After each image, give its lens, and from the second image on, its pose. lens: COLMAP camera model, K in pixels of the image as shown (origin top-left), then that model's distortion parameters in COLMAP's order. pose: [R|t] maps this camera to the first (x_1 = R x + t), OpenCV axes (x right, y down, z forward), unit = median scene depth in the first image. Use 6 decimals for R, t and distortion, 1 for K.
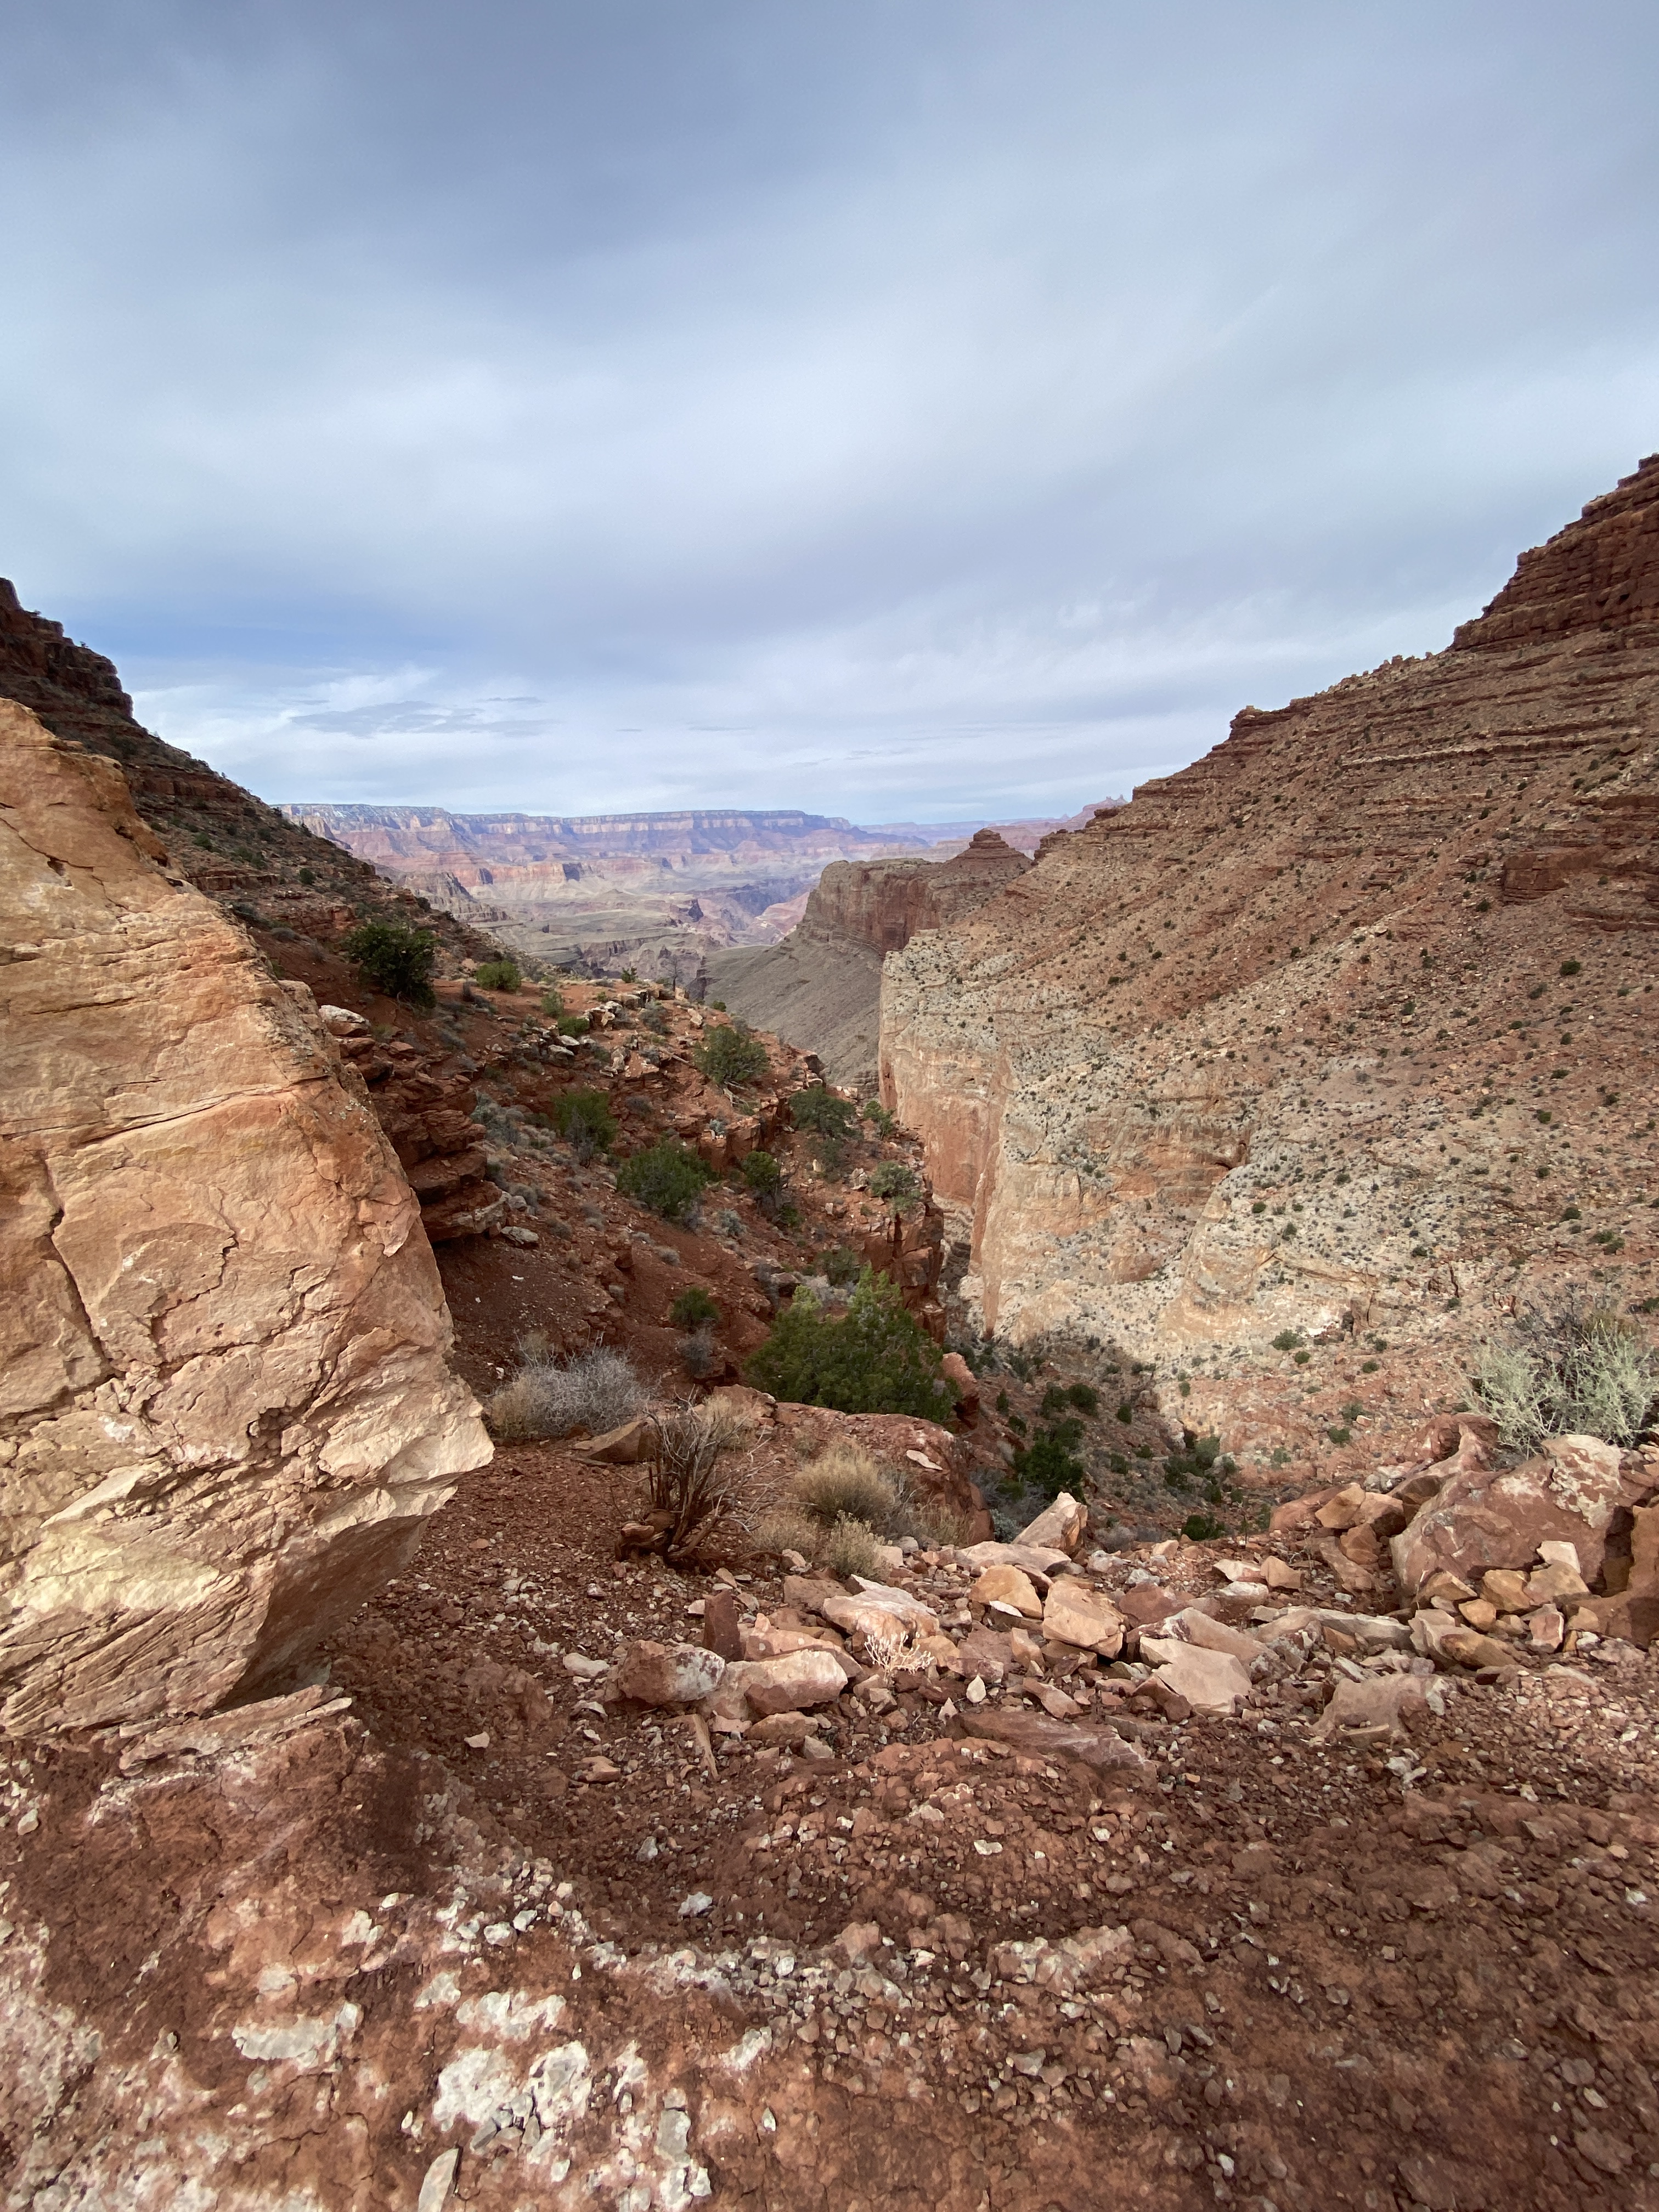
lens RADIAL K [[901.3, 0, 831.5], [0, 901.3, 1115.9], [0, 0, 1]] dist [0.030329, -0.030566]
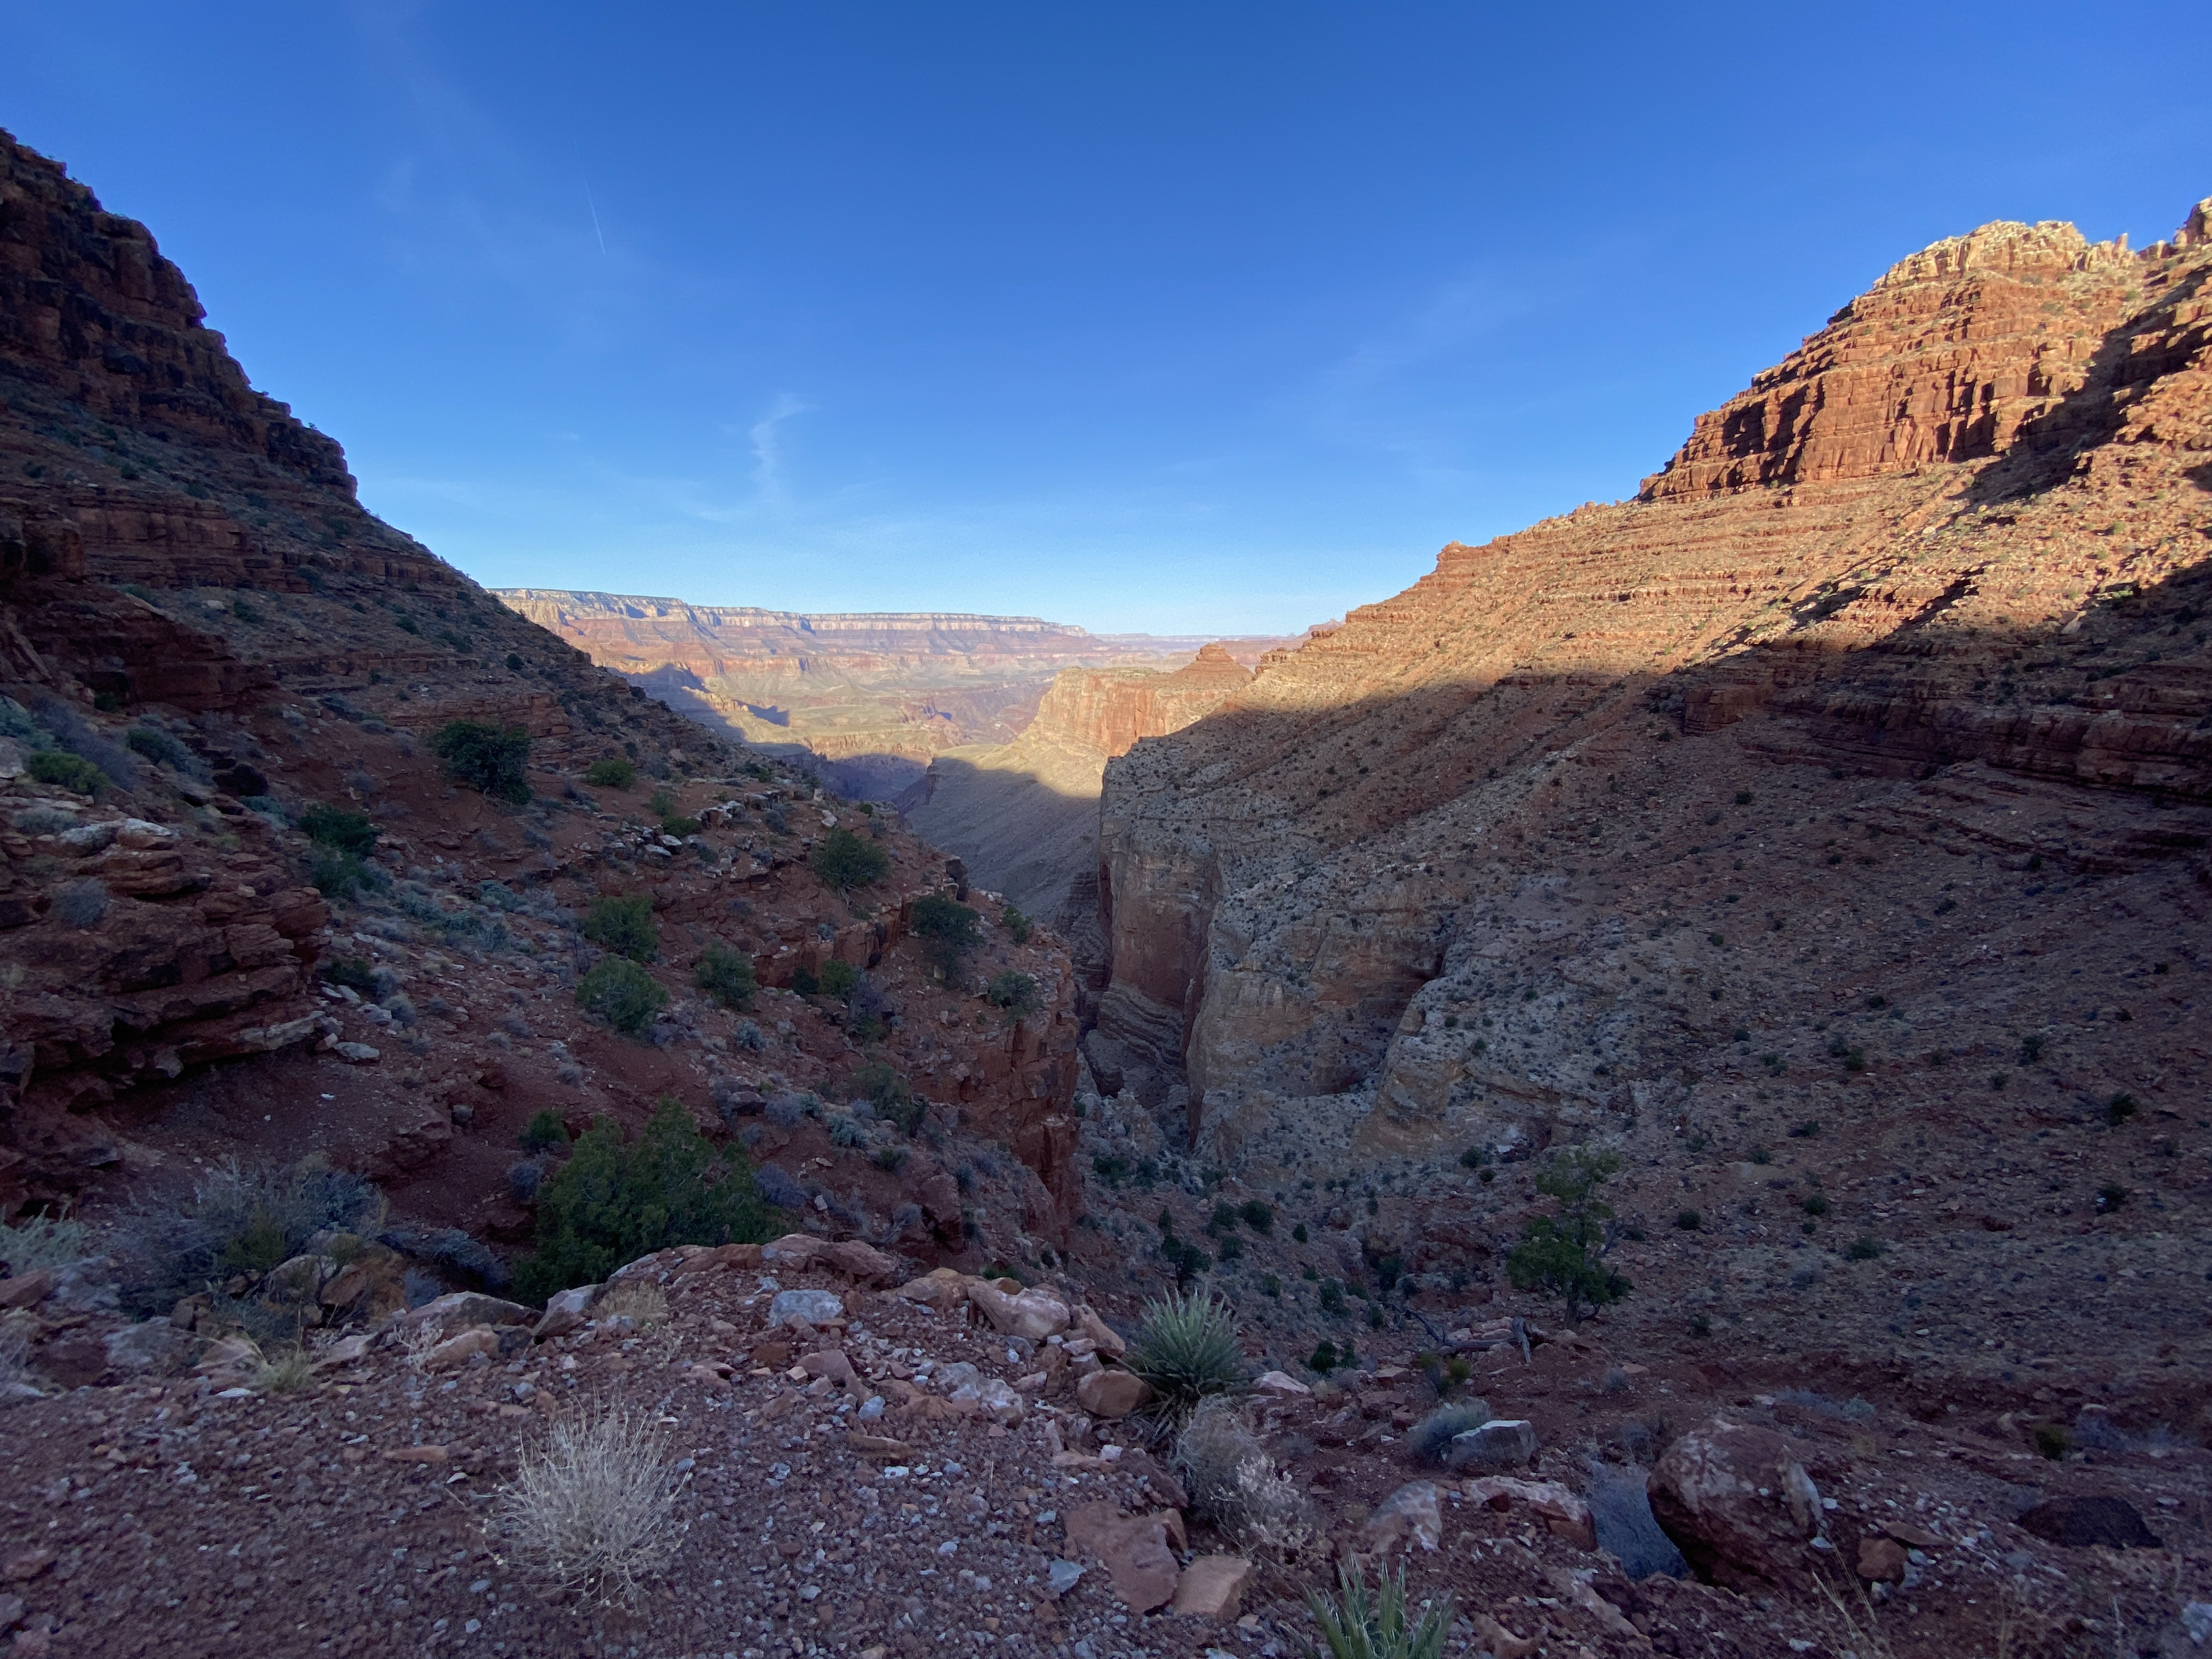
lens RADIAL K [[901.3, 0, 1105.6], [0, 901.3, 834.4], [0, 0, 1]] dist [0.030329, -0.030566]
pose [[0.998275, 0.032991, 0.048556, 0.026477], [-0.028399, 0.995317, -0.092396, -0.002258], [-0.051377, 0.090858, 0.994538, -0.003238]]
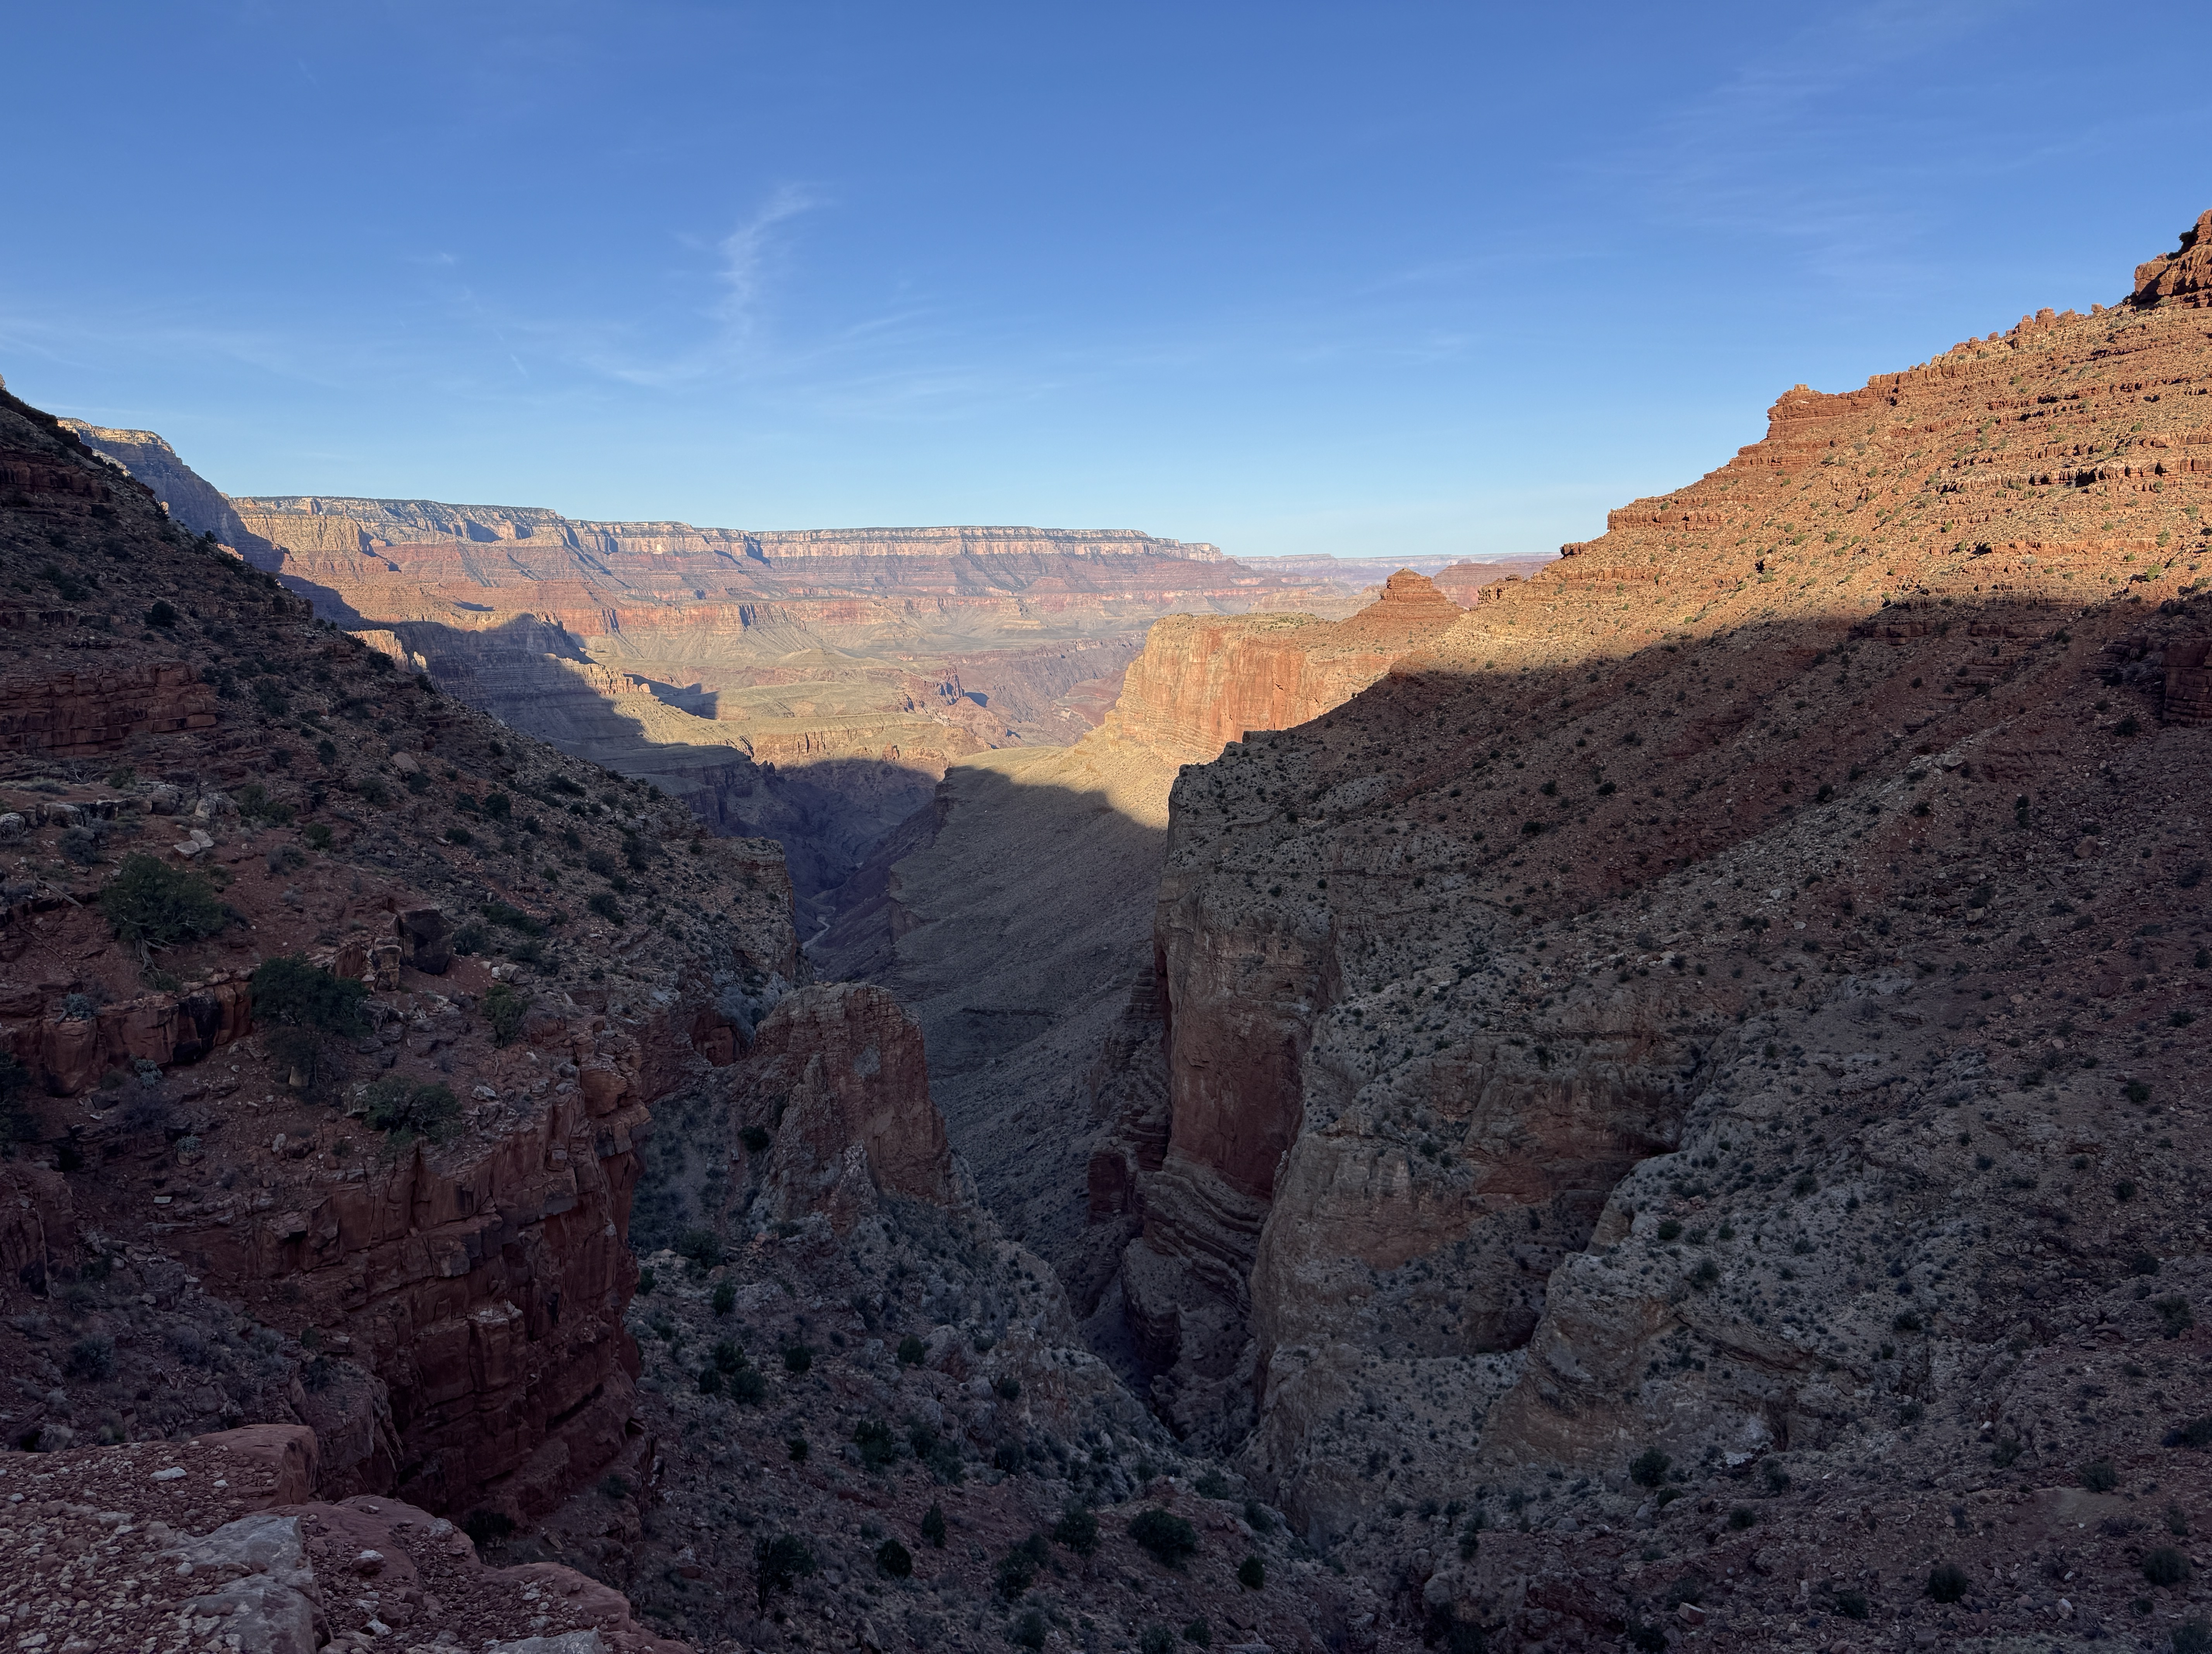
lens RADIAL K [[1557.7, 0, 1101.5], [0, 1557.7, 844.7], [0, 0, 1]] dist [0.059749, -0.073981]
pose [[0.997704, 0.039753, -0.054840, 0.139070], [-0.046392, 0.990990, -0.125644, 0.001216], [0.049351, 0.127899, 0.990559, -0.026282]]
